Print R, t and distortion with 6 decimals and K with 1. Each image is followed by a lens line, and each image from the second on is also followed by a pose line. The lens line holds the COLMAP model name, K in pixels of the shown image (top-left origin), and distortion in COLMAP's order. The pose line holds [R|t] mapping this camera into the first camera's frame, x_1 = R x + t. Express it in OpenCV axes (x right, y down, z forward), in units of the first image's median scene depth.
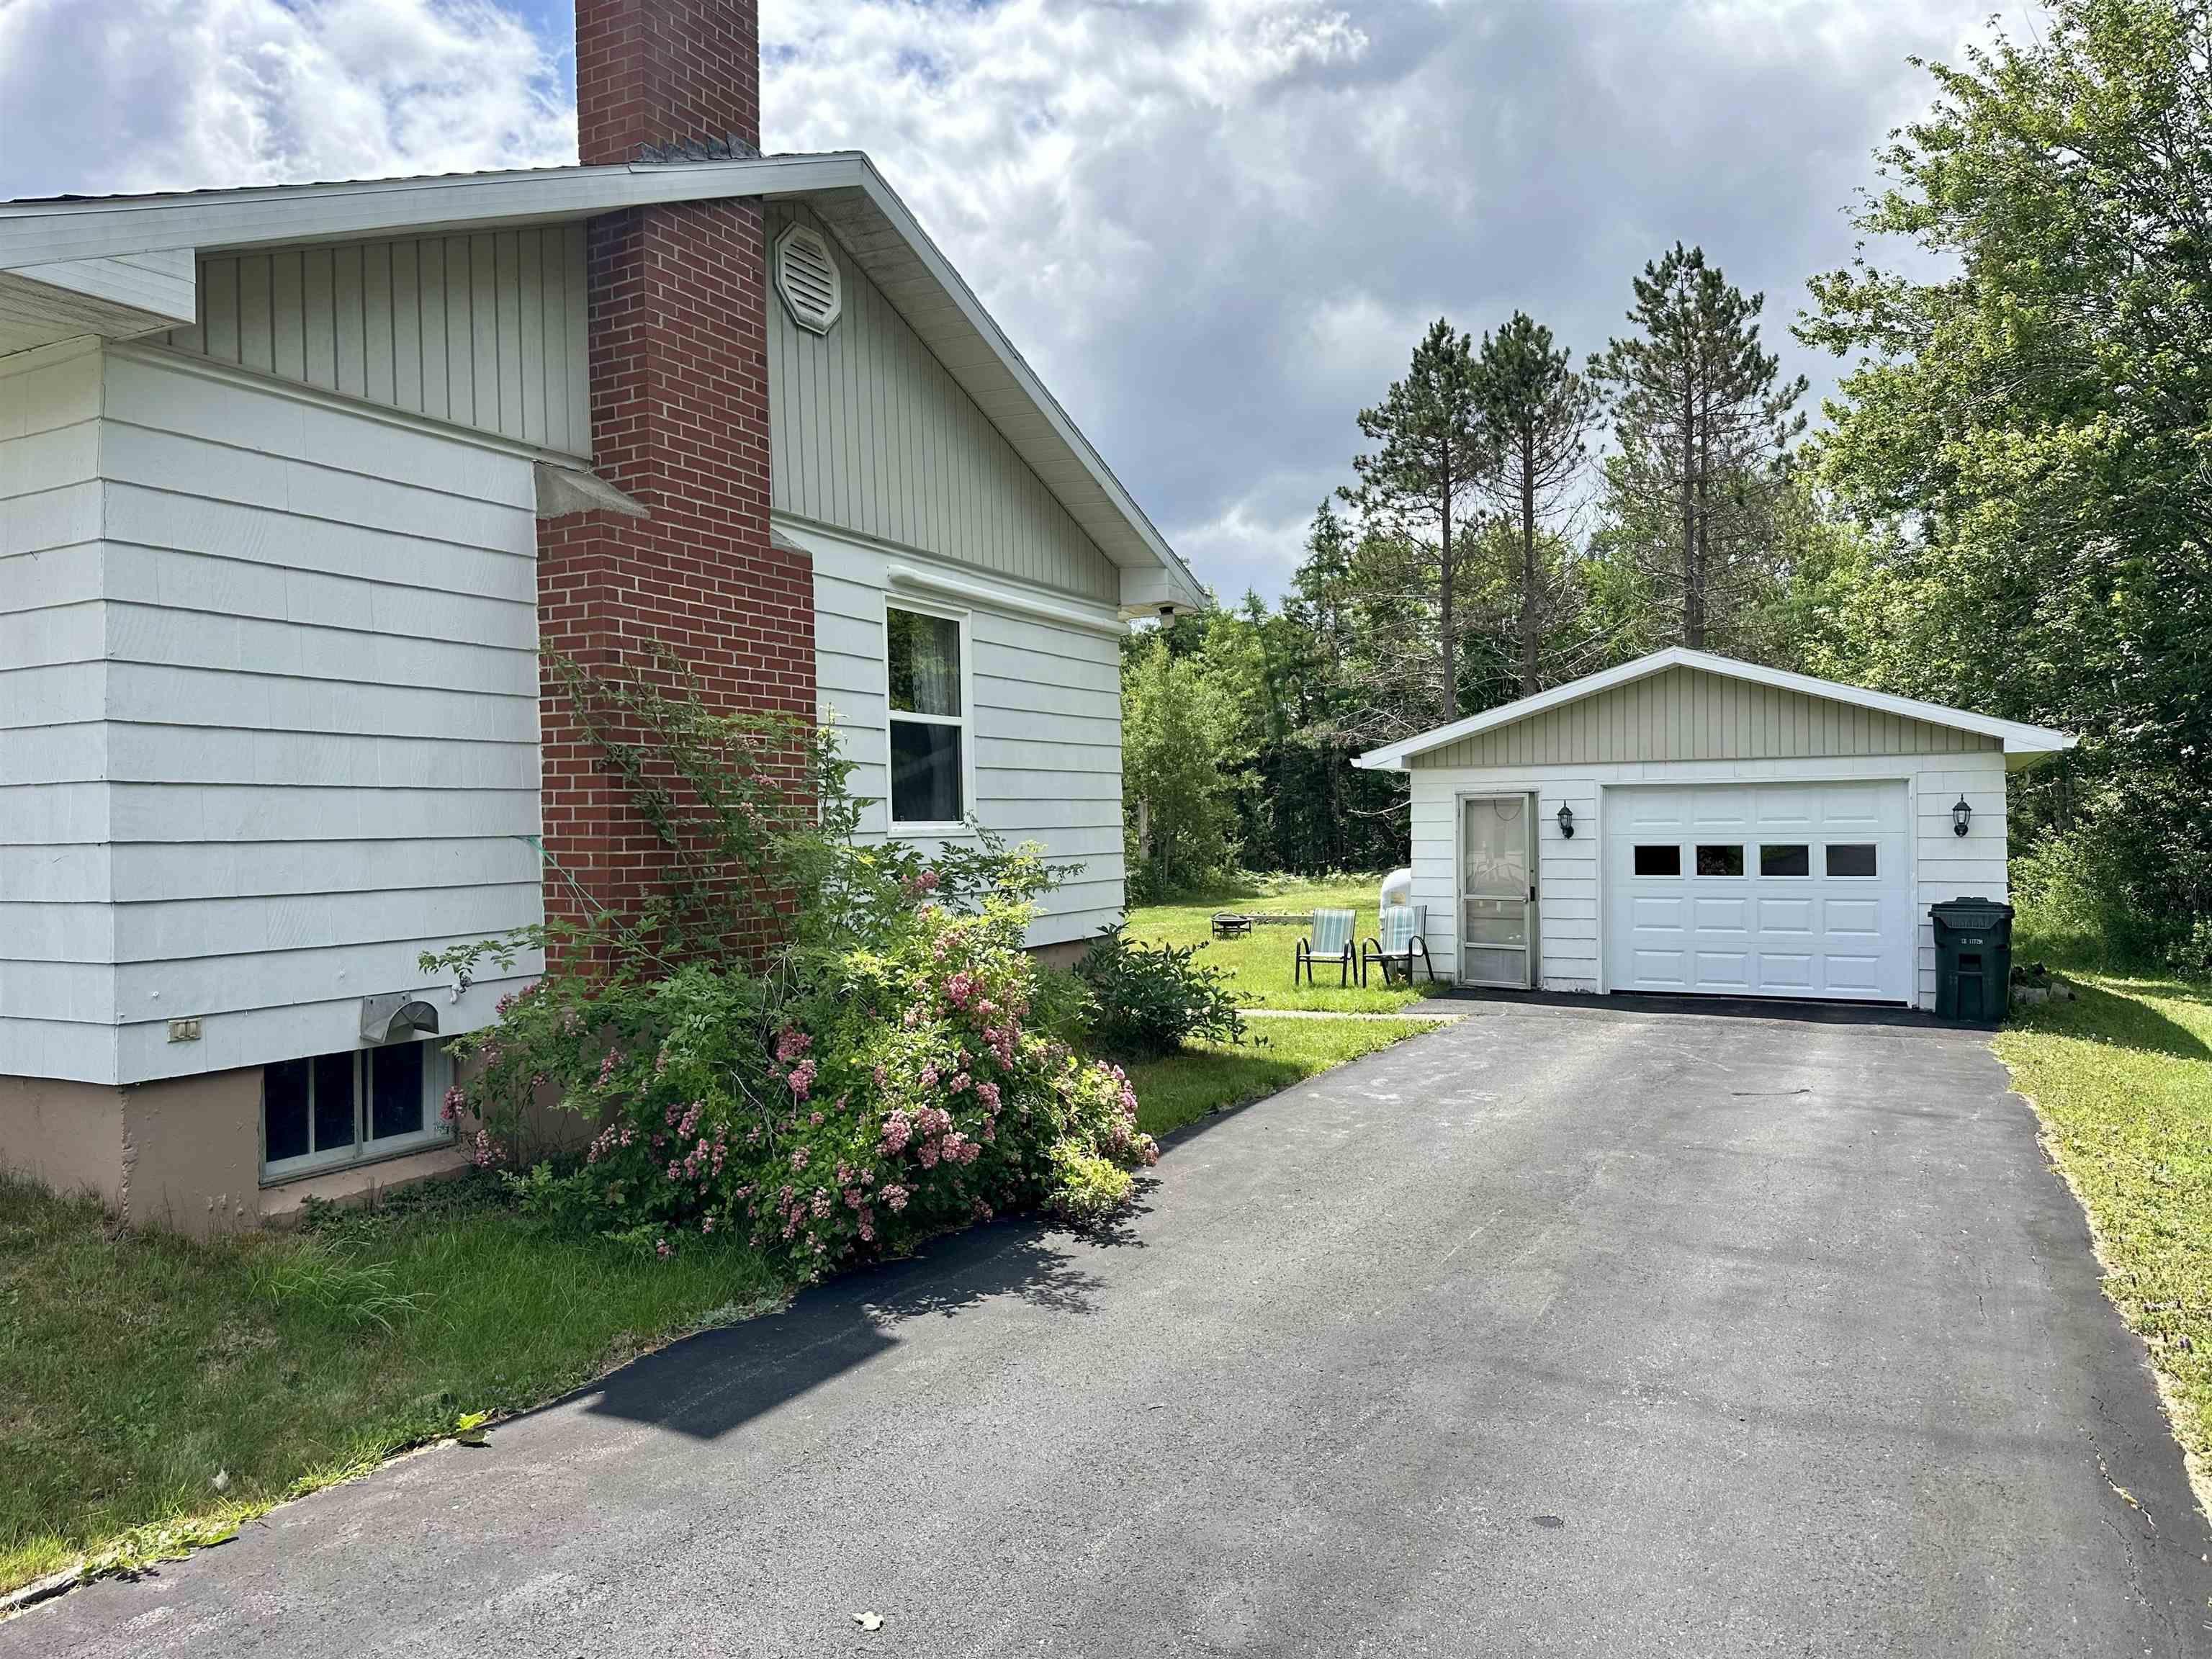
lens RADIAL K [[1542.3, 0, 1131.6], [0, 1542.3, 824.9], [0, 0, 1]] dist [0.107722, -0.176866]
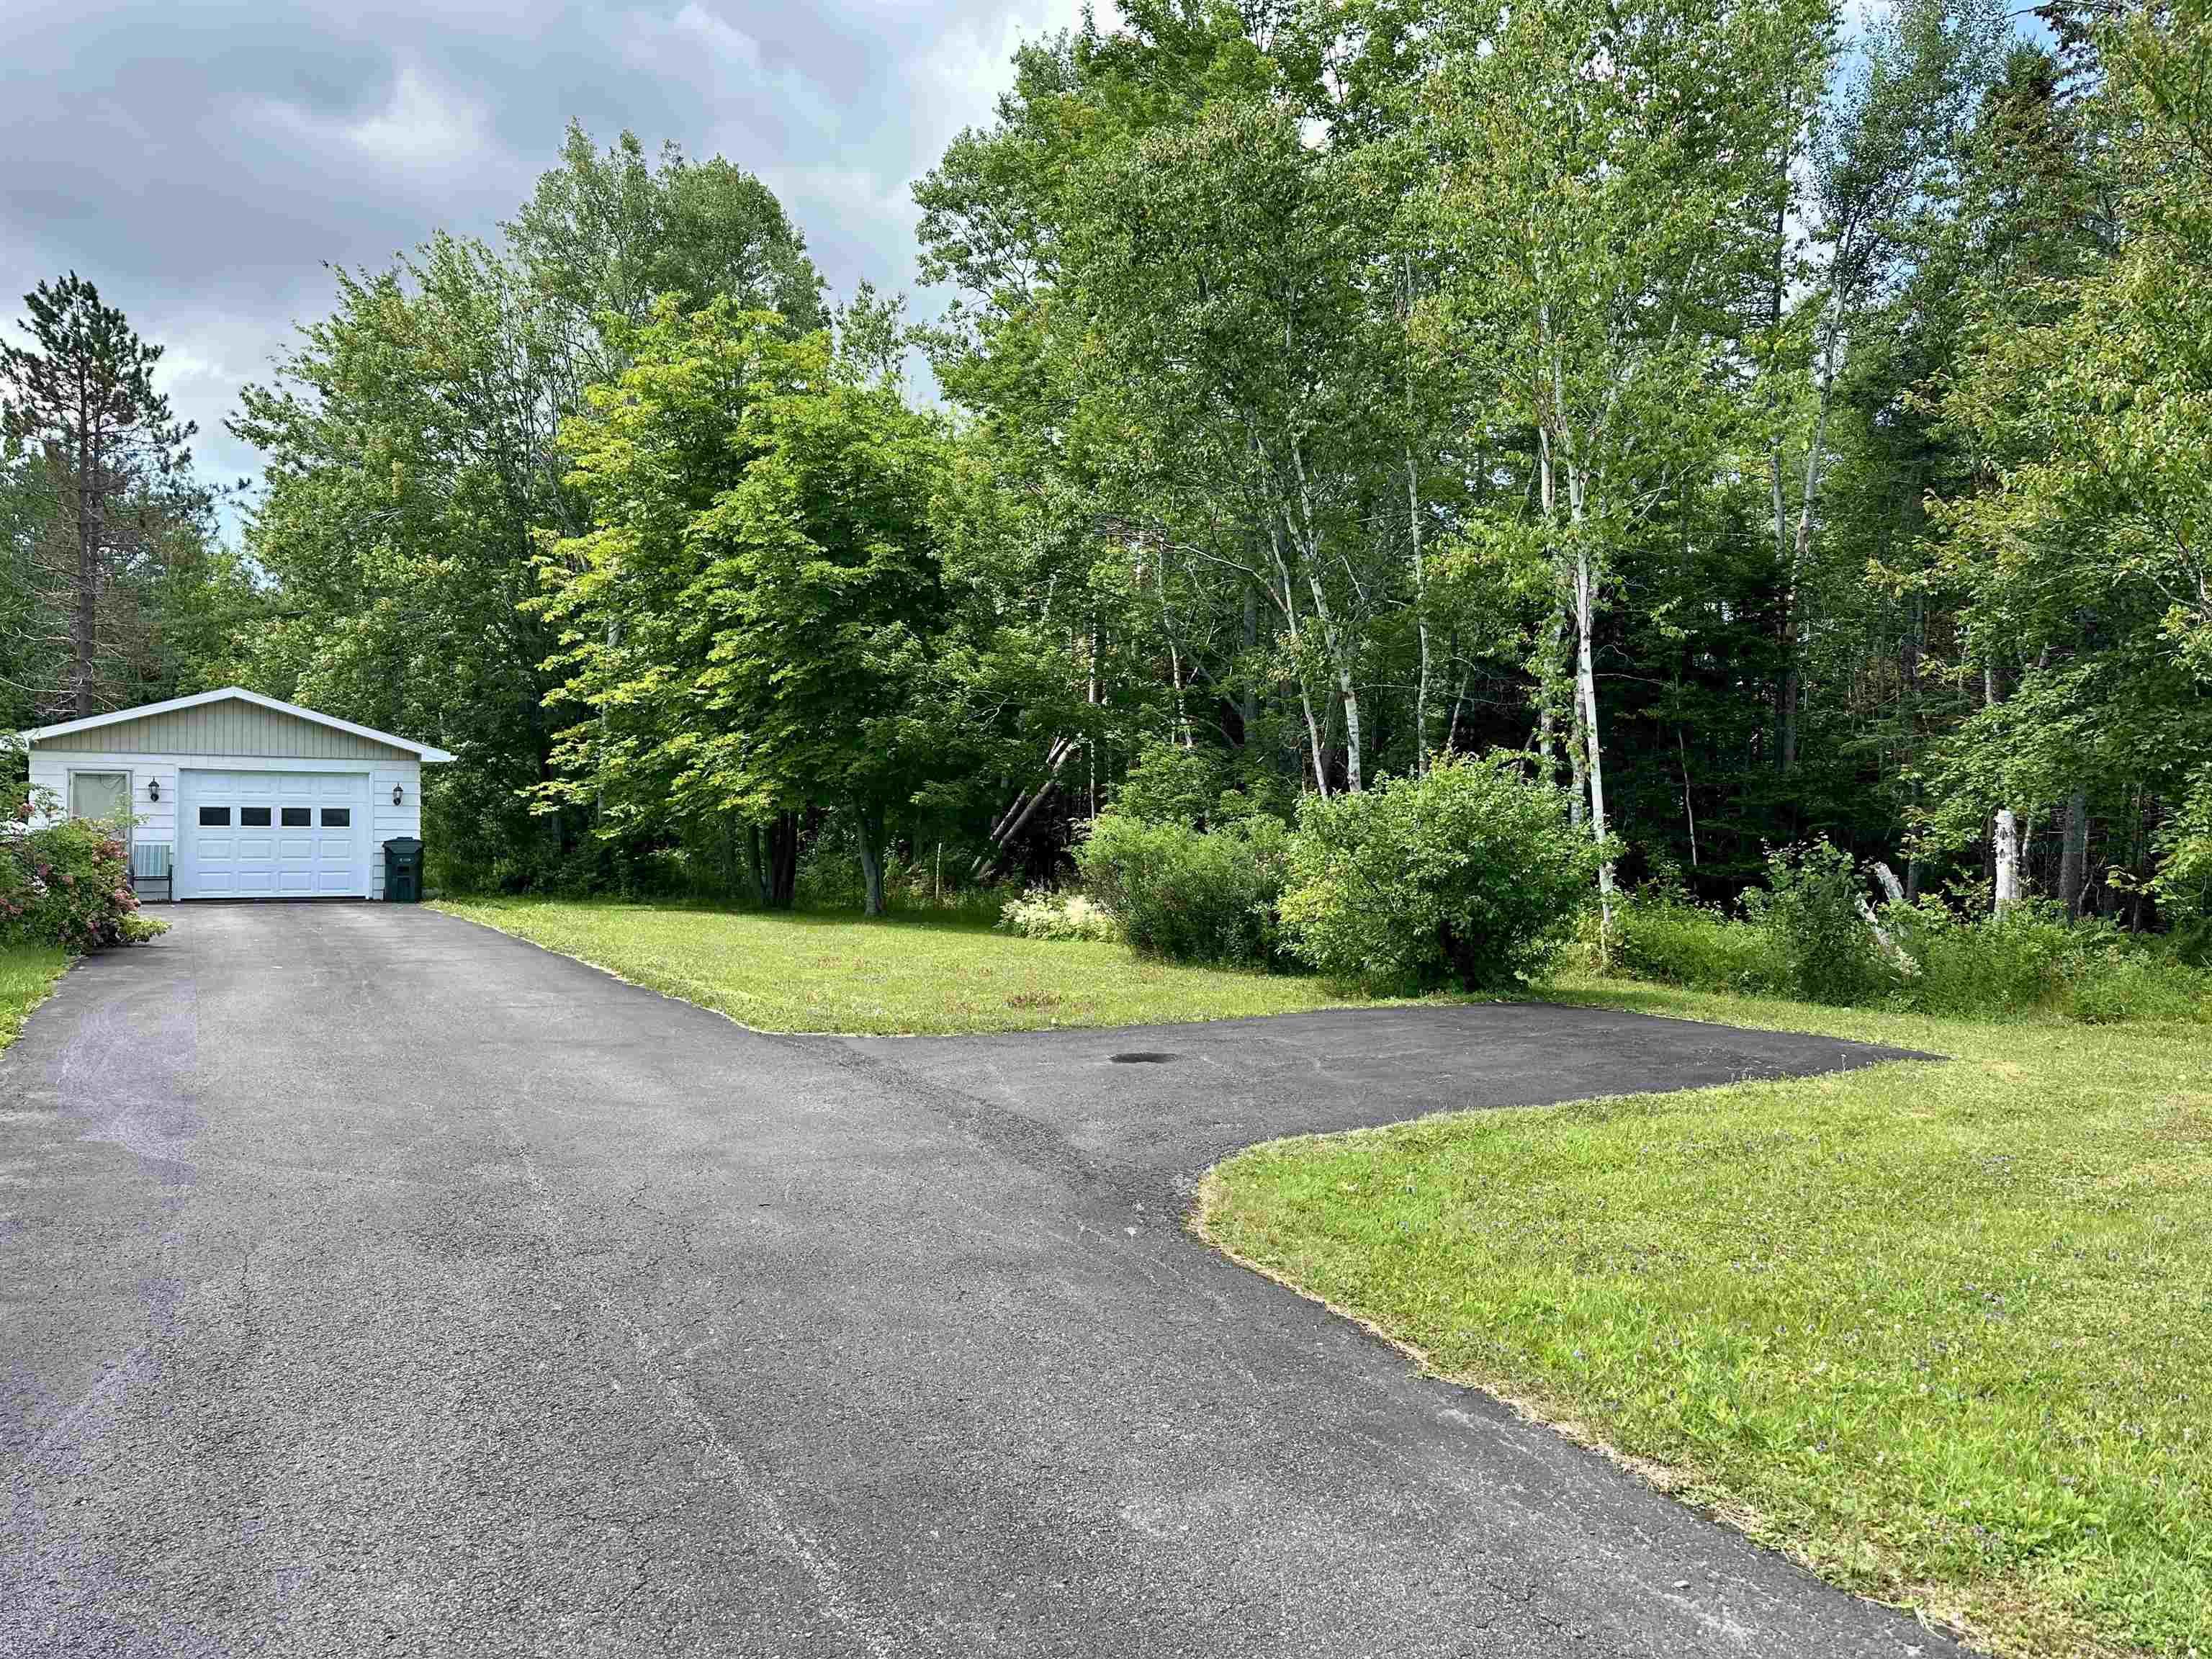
lens RADIAL K [[1570.0, 0, 1106.0], [0, 1570.0, 829.5], [0, 0, 1]] dist [-0.002714, 0.025833]
pose [[0.549830, 0.010915, 0.835205, -0.329164], [-0.020992, 0.999779, 0.000754, 0.010125], [-0.835013, -0.017947, 0.549938, -0.424556]]
